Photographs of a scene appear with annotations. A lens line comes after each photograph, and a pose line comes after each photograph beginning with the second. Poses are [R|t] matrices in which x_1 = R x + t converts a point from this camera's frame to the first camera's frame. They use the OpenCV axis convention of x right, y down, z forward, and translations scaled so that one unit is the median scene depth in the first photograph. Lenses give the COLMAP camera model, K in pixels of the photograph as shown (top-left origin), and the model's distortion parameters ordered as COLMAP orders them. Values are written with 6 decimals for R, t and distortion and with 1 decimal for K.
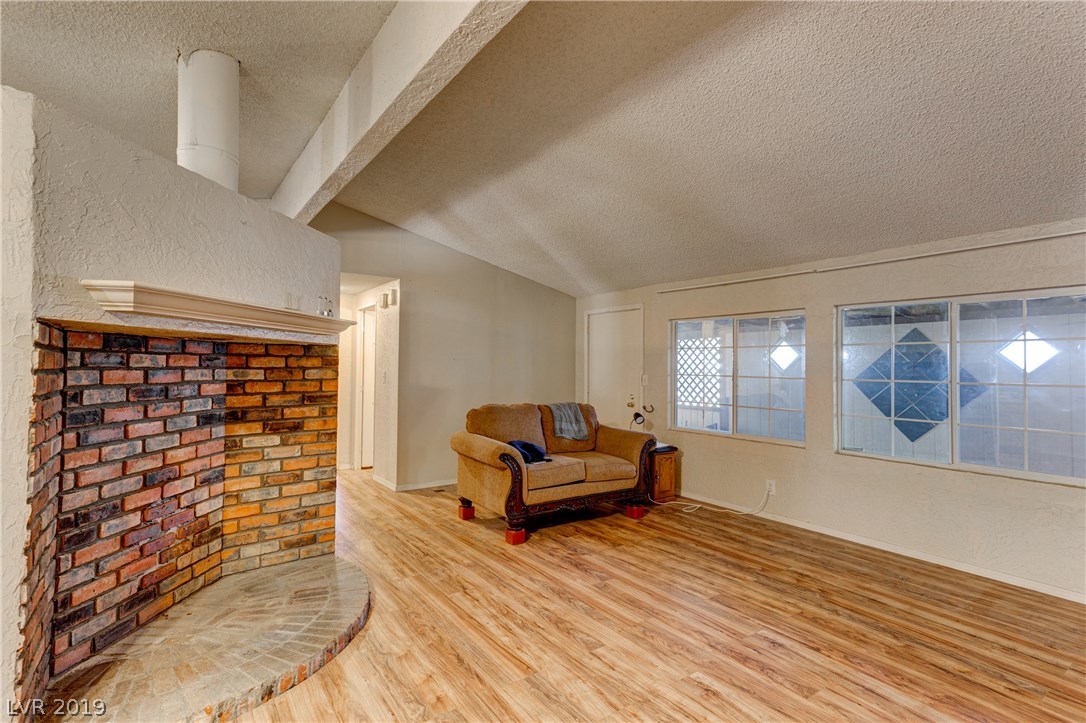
lens RADIAL K [[524.8, 0, 535.3], [0, 524.8, 360.3], [0, 0, 1]] dist [0.027807, 0.003149]
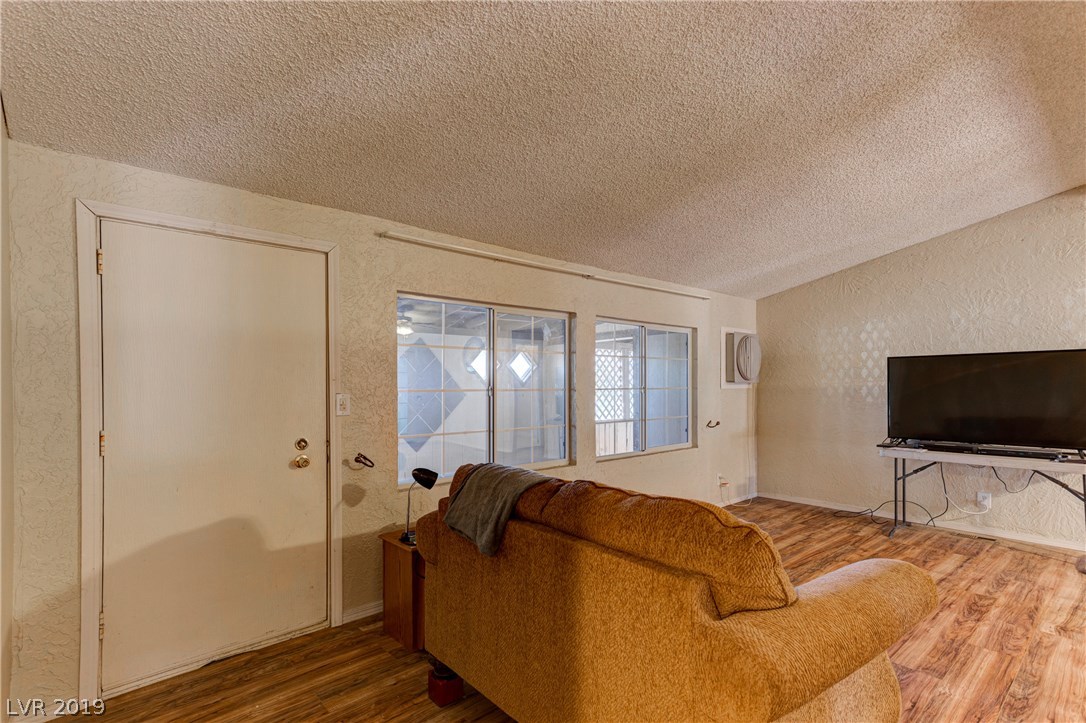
lens RADIAL K [[524.8, 0, 540.9], [0, 524.8, 379.9], [0, 0, 1]] dist [0.027807, 0.003149]
pose [[-0.121036, -0.007440, 0.992620, -0.677681], [-0.014053, 0.999885, 0.005781, 0.021674], [-0.992549, -0.013250, -0.121126, 1.994840]]
